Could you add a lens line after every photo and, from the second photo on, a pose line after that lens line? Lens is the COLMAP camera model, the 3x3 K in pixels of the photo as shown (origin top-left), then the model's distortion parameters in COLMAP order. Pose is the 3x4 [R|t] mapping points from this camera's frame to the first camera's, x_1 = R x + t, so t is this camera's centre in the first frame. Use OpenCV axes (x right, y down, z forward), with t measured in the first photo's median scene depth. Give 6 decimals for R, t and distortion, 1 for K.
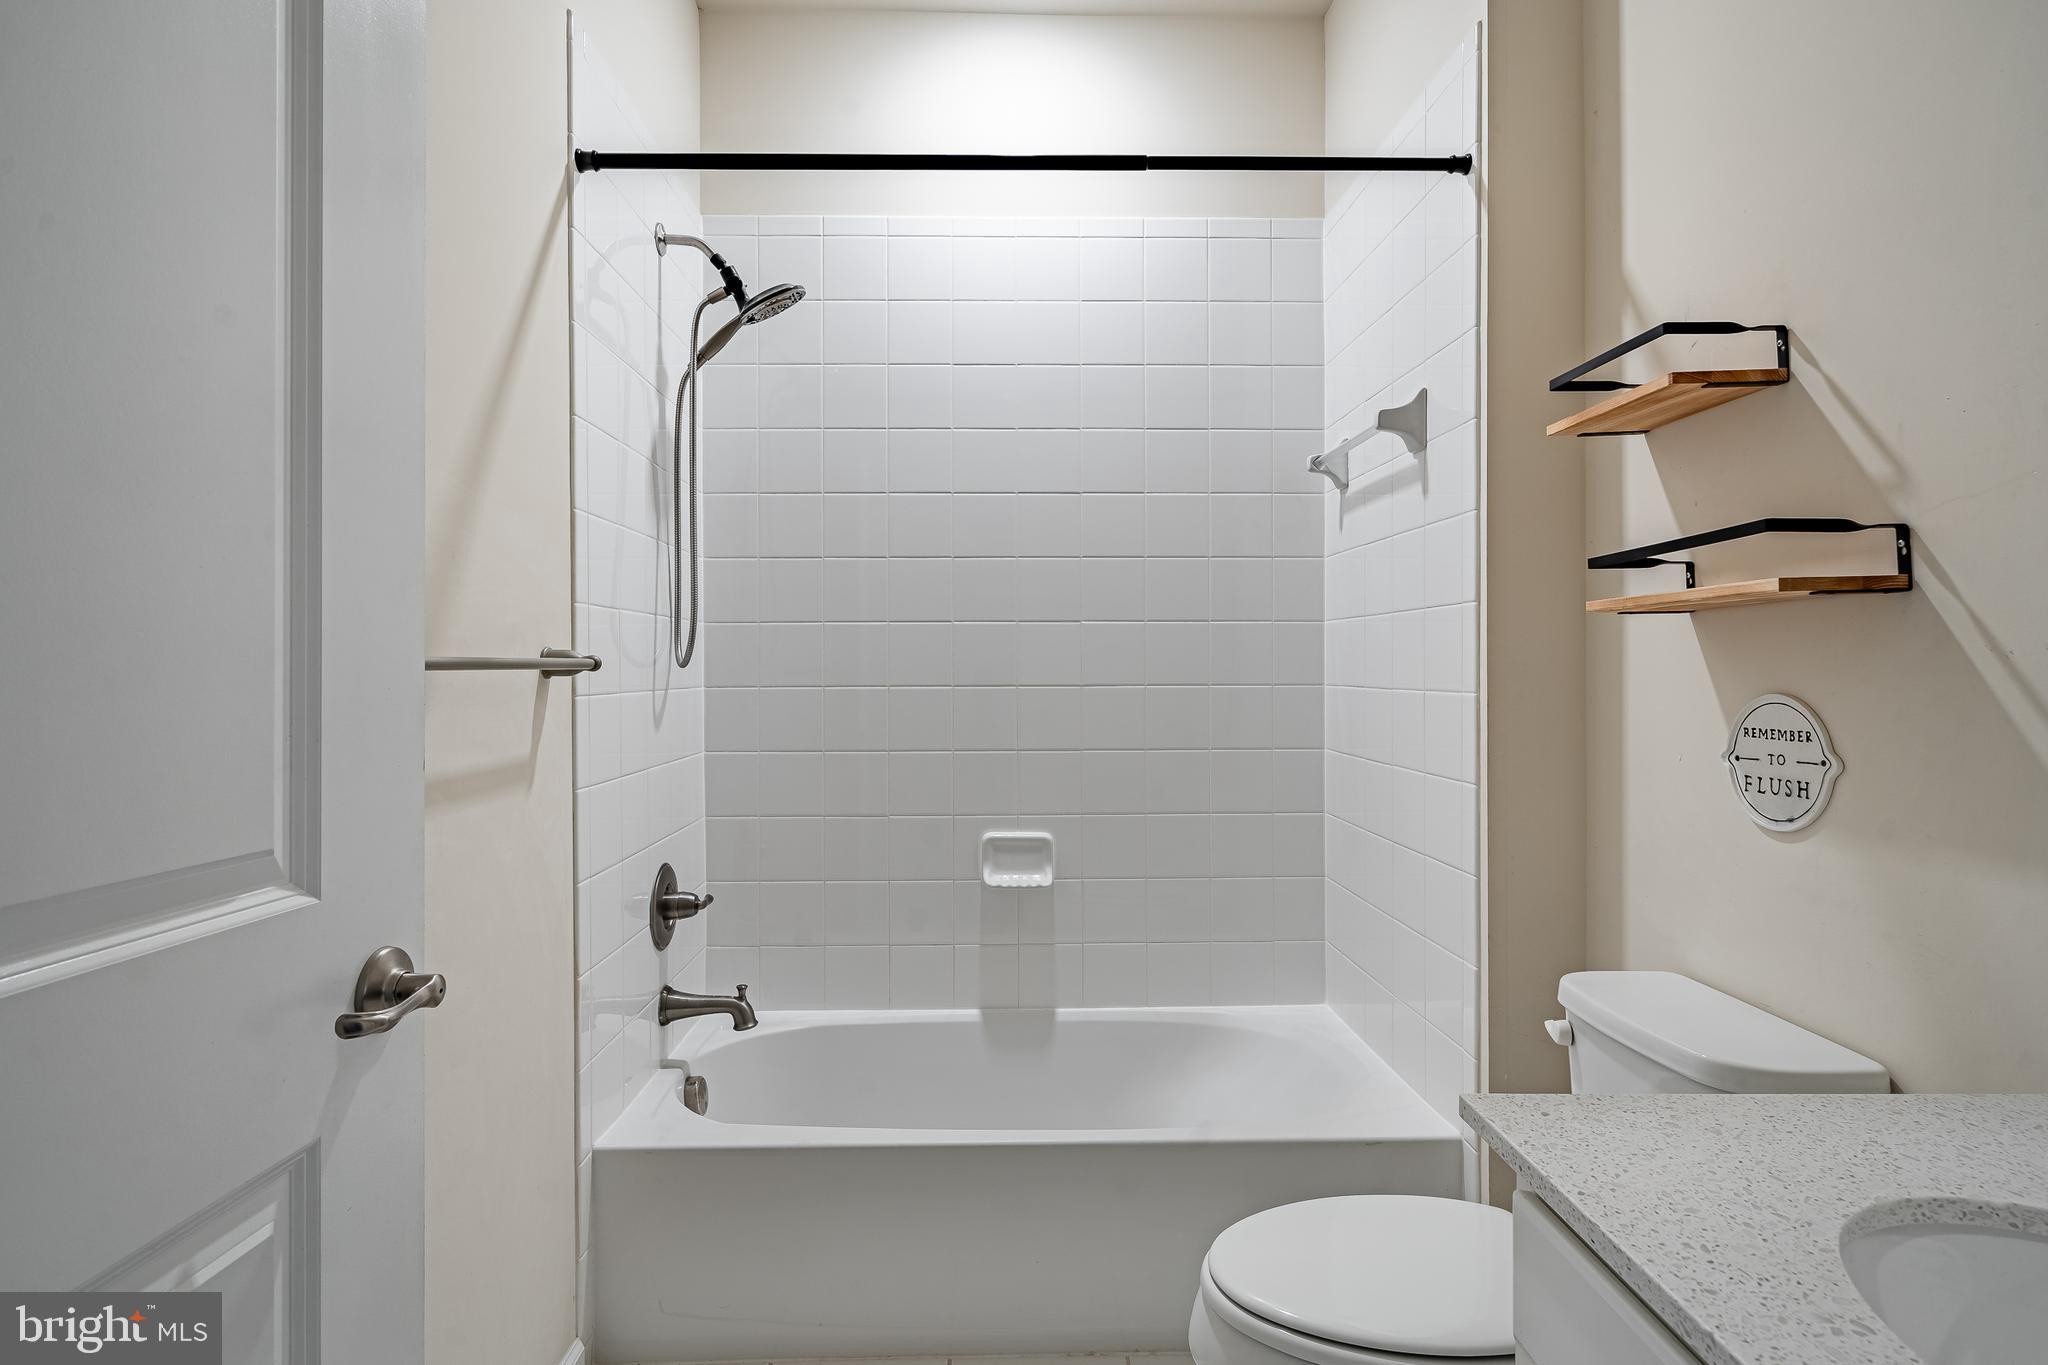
lens RADIAL K [[1072.3, 0, 1022.4], [0, 1072.3, 672.7], [0, 0, 1]] dist [-0.006435, 0.001418]
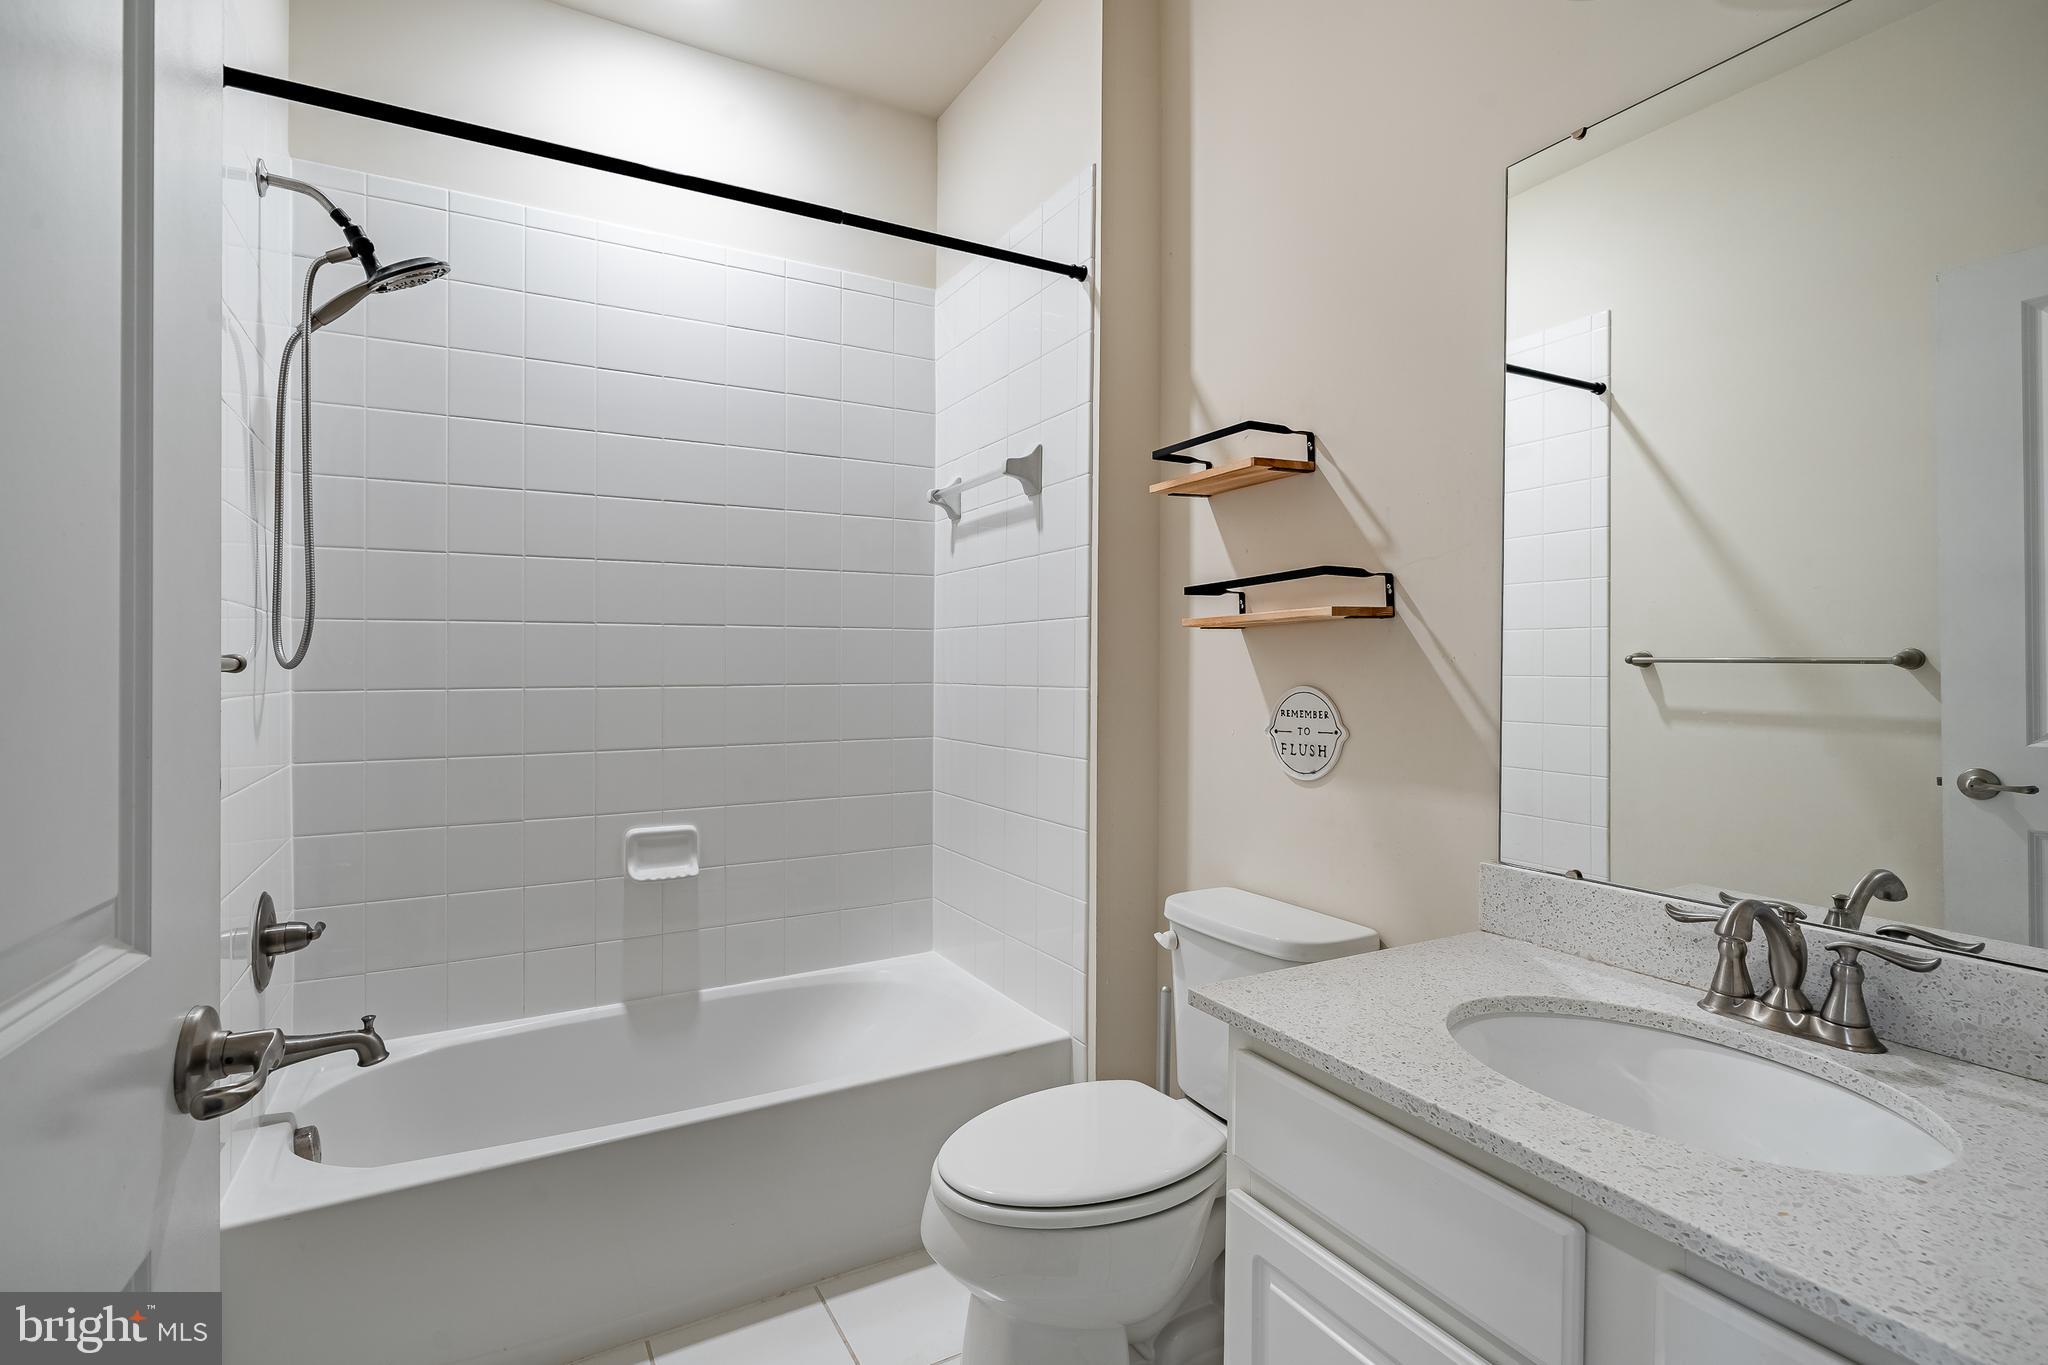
lens RADIAL K [[952.6, 0, 1021.2], [0, 952.6, 680.9], [0, 0, 1]] dist [-0.003261, -0.000439]
pose [[0.883859, -0.006726, 0.467706, -0.168173], [0.003235, 0.999961, 0.008267, 0.000726], [-0.467743, -0.005794, 0.883846, 0.026928]]
